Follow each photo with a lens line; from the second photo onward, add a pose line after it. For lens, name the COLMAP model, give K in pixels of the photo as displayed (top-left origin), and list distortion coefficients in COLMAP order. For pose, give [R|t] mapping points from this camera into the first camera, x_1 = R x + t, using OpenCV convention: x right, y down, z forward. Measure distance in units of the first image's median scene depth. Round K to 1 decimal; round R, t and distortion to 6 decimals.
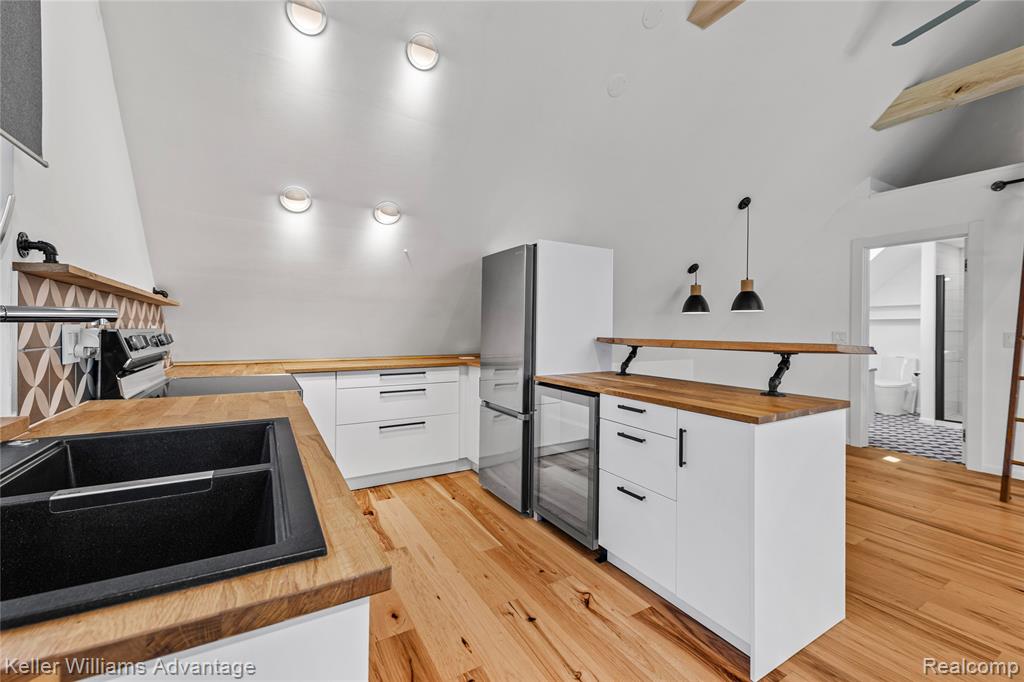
lens RADIAL K [[419.9, 0, 512.4], [0, 419.9, 333.8], [0, 0, 1]] dist [0.000859, -0.001261]
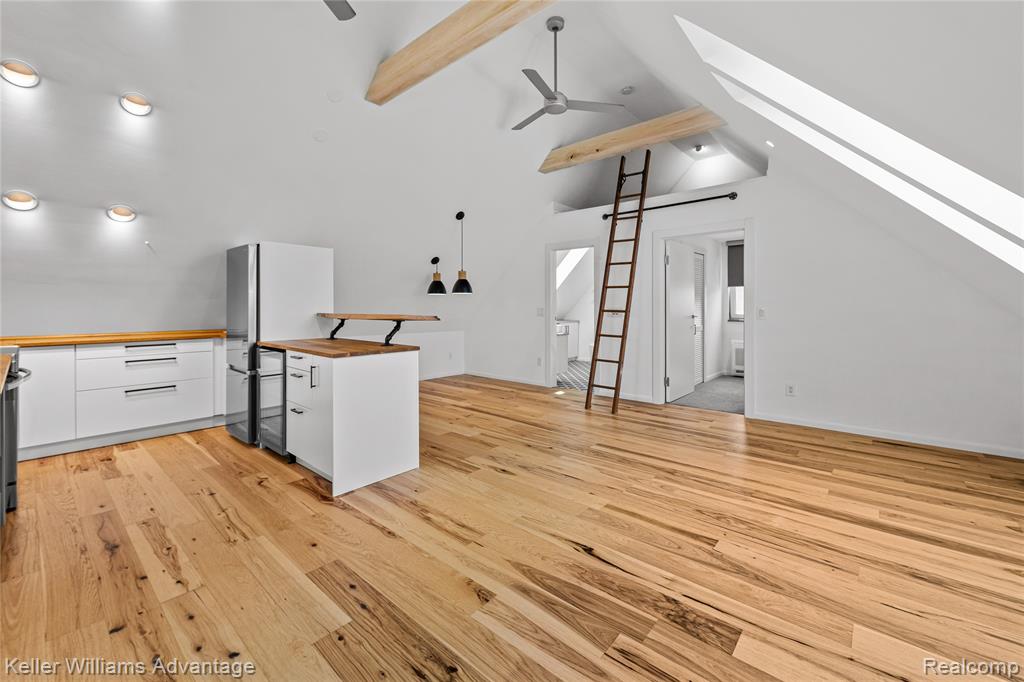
lens RADIAL K [[419.9, 0, 513.9], [0, 419.9, 313.5], [0, 0, 1]] dist [0.000859, -0.001261]
pose [[0.947720, -0.009803, 0.318951, 0.383398], [0.008827, 0.999951, 0.004504, 0.010187], [-0.318980, -0.001453, 0.947760, -0.514988]]
